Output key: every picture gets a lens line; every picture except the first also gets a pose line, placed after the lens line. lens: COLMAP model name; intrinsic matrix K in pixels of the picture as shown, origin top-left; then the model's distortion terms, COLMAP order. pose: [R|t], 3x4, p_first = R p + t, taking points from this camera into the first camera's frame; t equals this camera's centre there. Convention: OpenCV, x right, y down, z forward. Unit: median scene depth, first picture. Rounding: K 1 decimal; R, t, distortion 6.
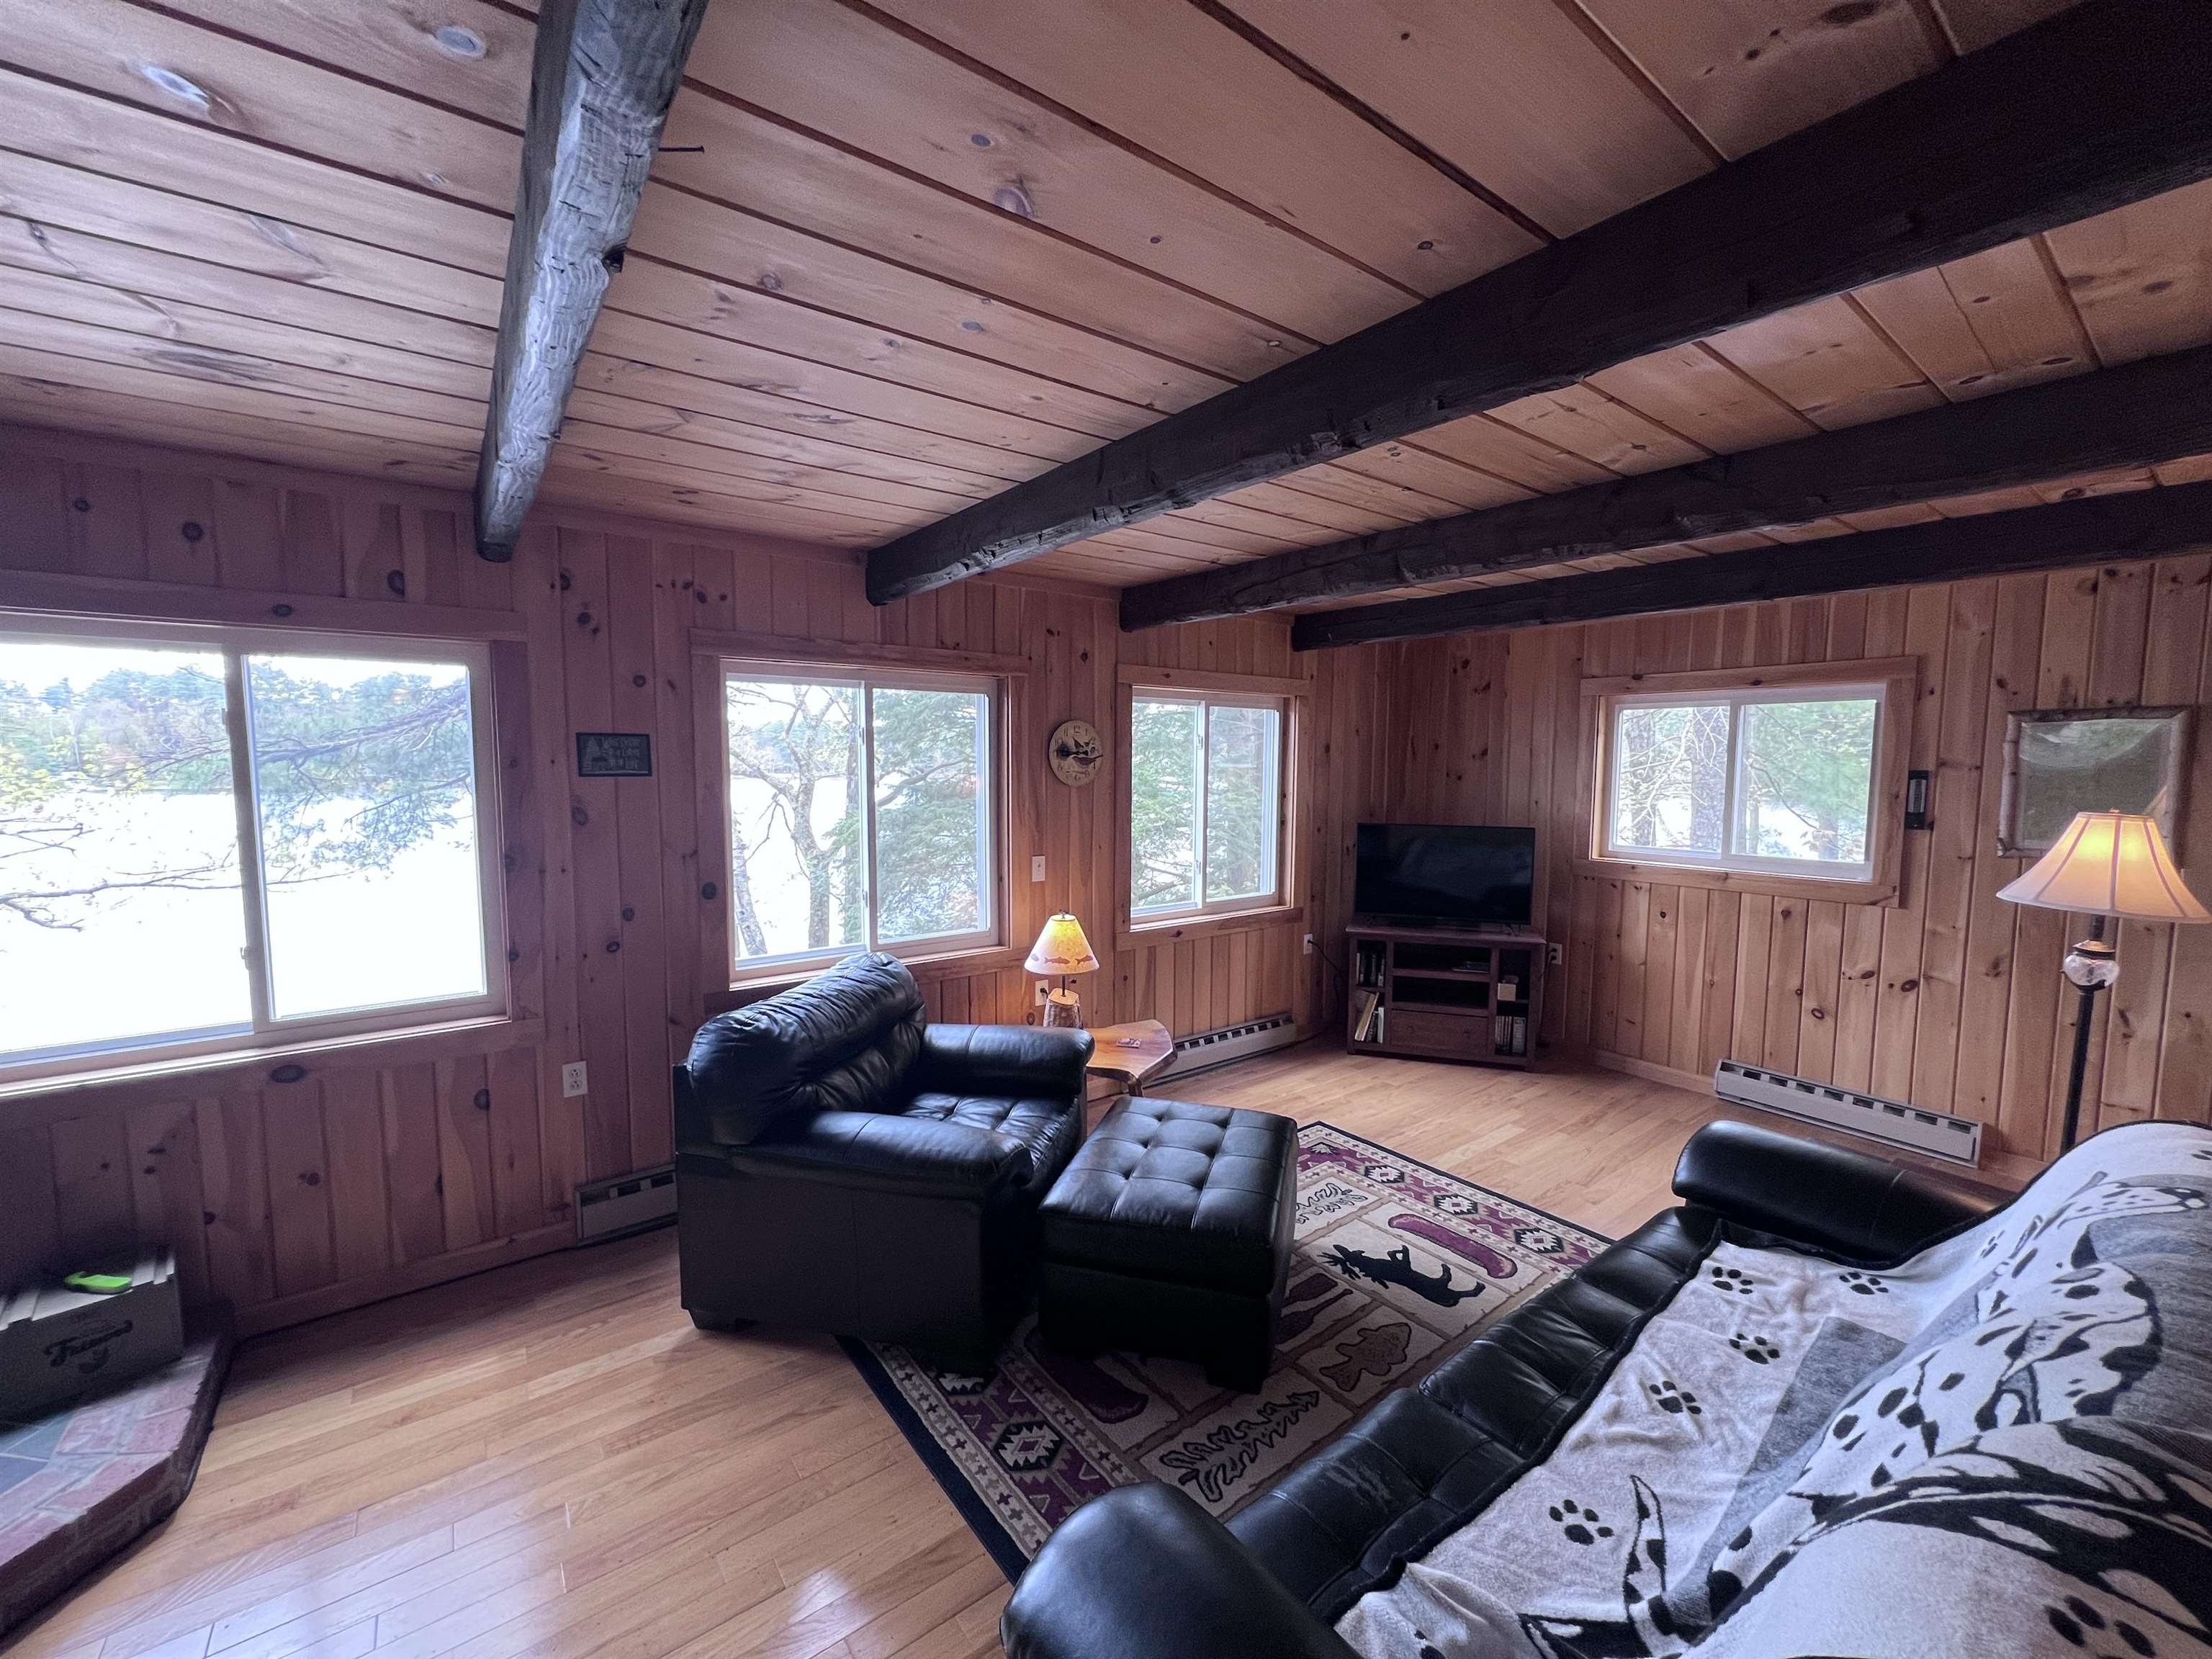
lens RADIAL K [[880.6, 0, 1105.6], [0, 880.6, 832.1], [0, 0, 1]] dist [-0.003451, 0.000104]
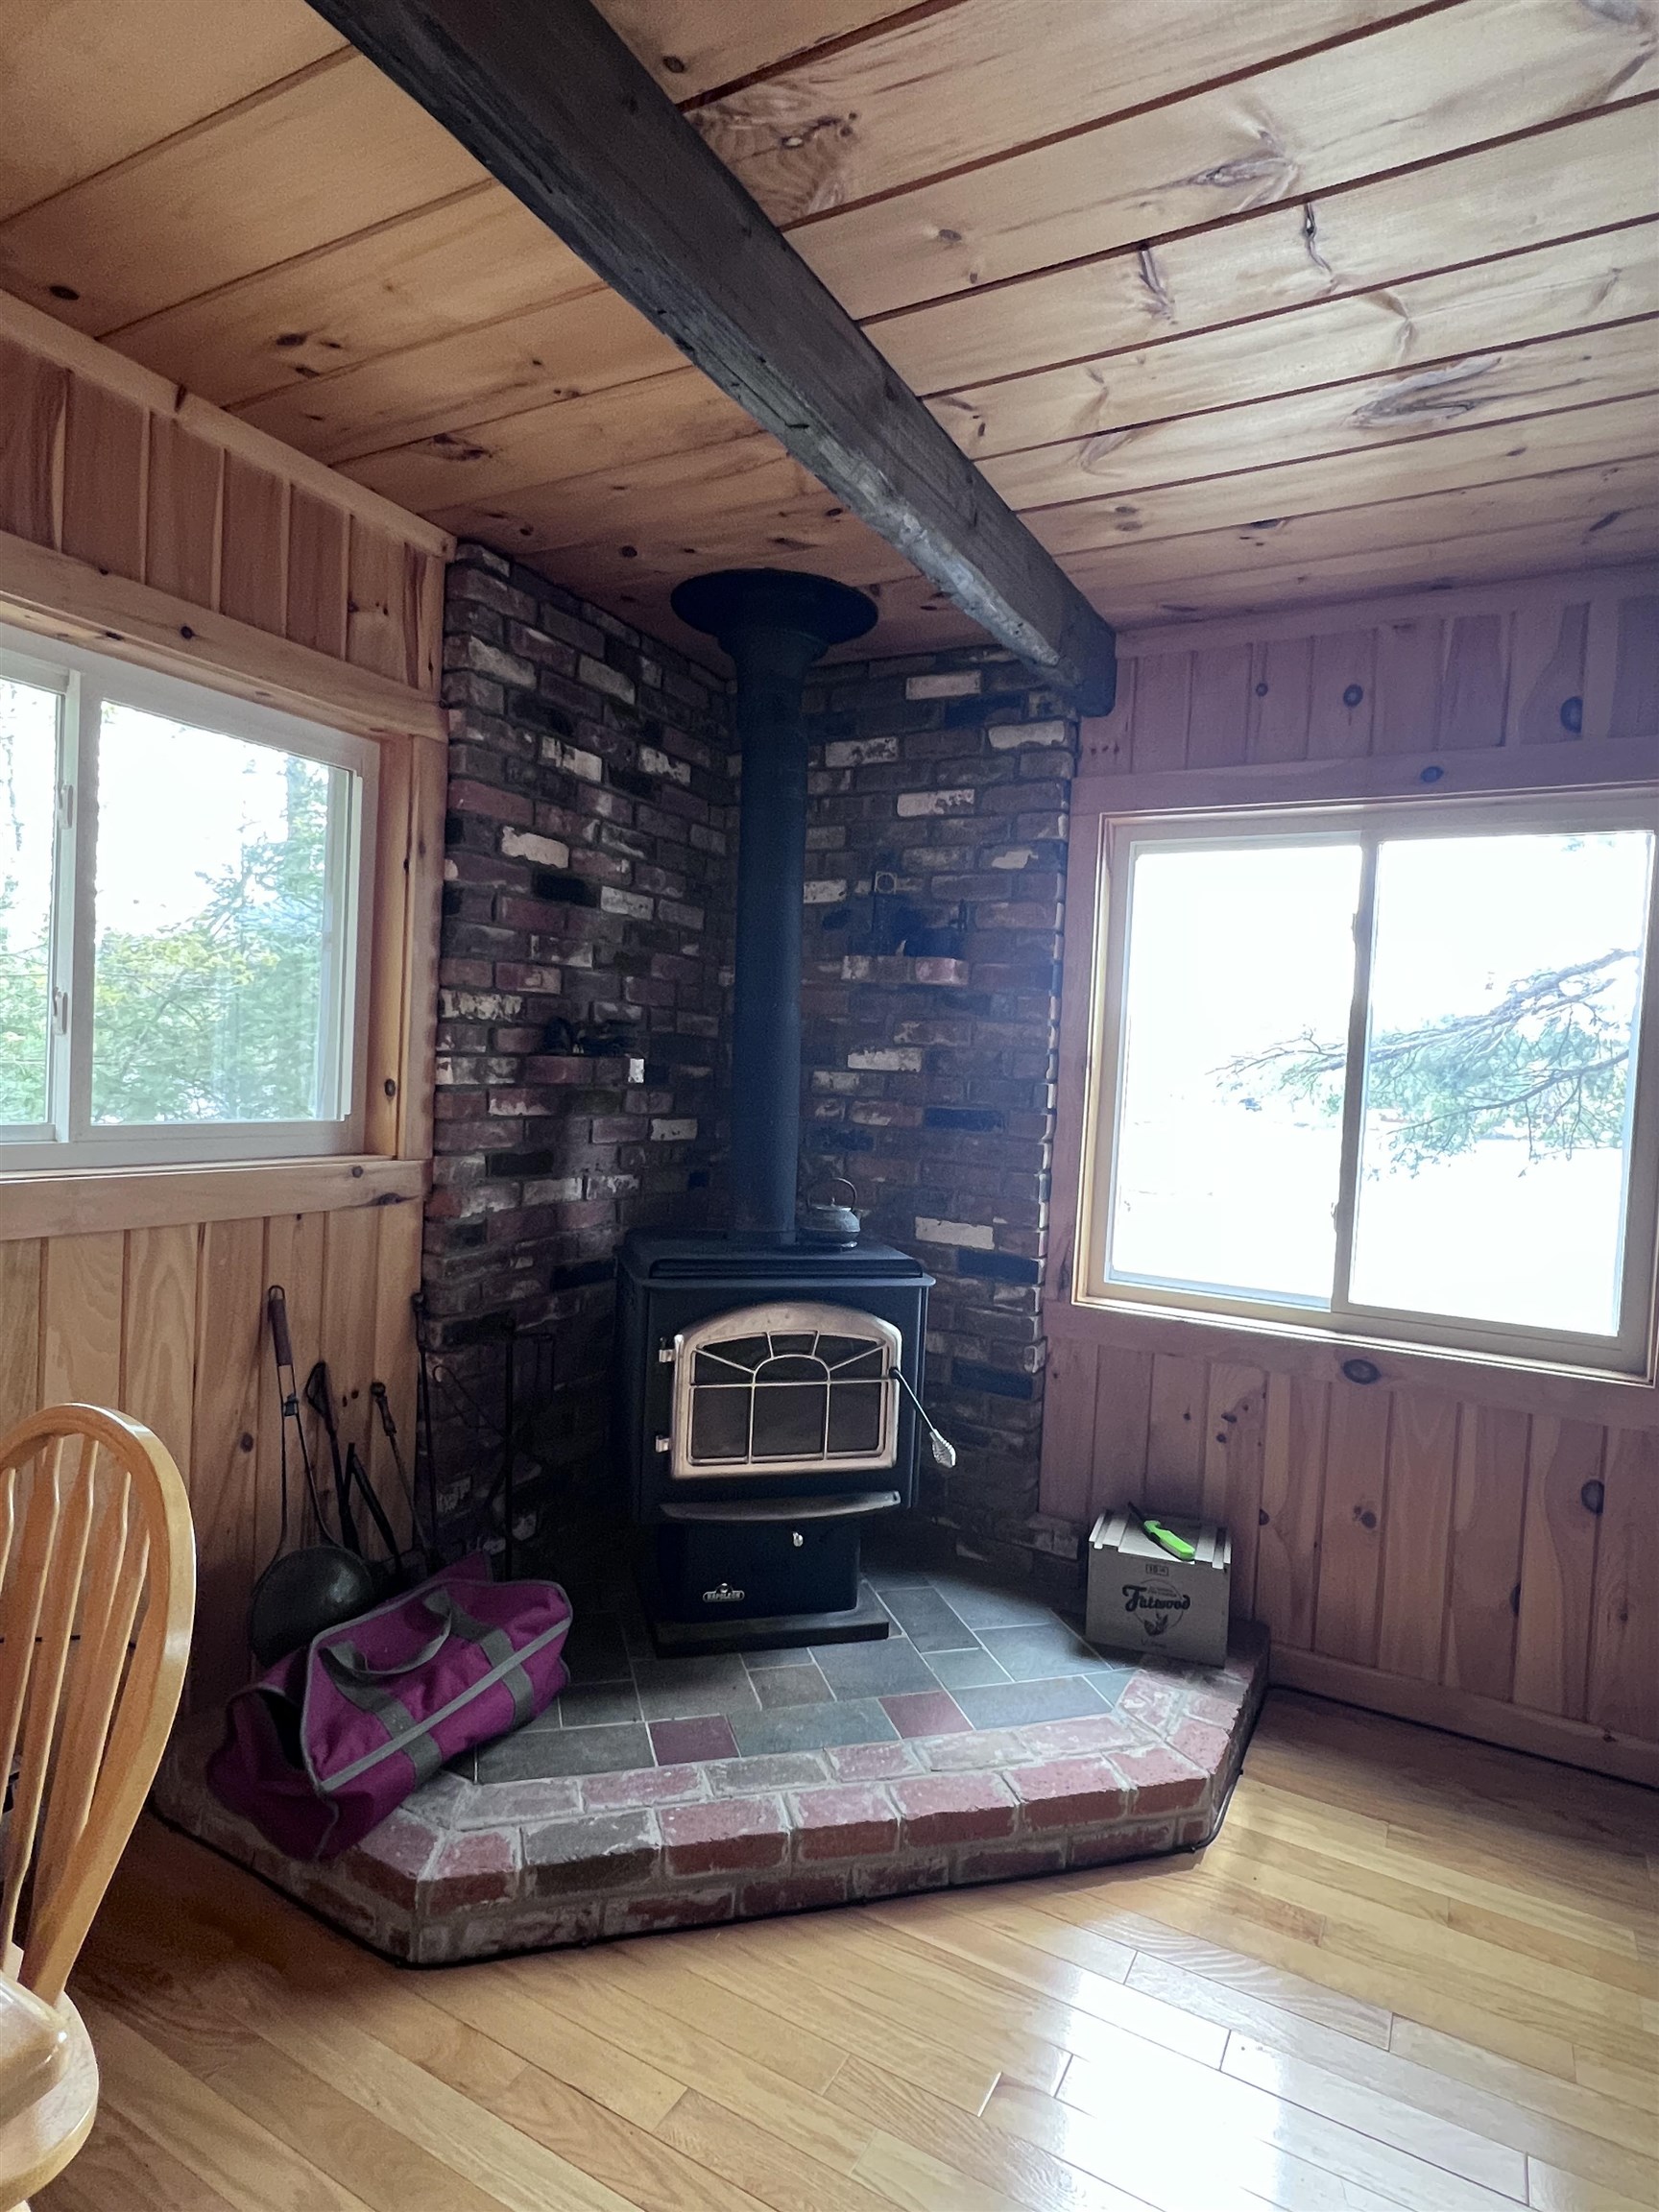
lens RADIAL K [[1184.2, 0, 823.7], [0, 1184.2, 1107.2], [0, 0, 1]] dist [-0.001532, -0.001561]
pose [[0.405212, 0.049089, -0.912904, -0.145090], [-0.124327, 0.992240, -0.001831, 0.084396], [0.905730, 0.114241, 0.408170, 0.093667]]
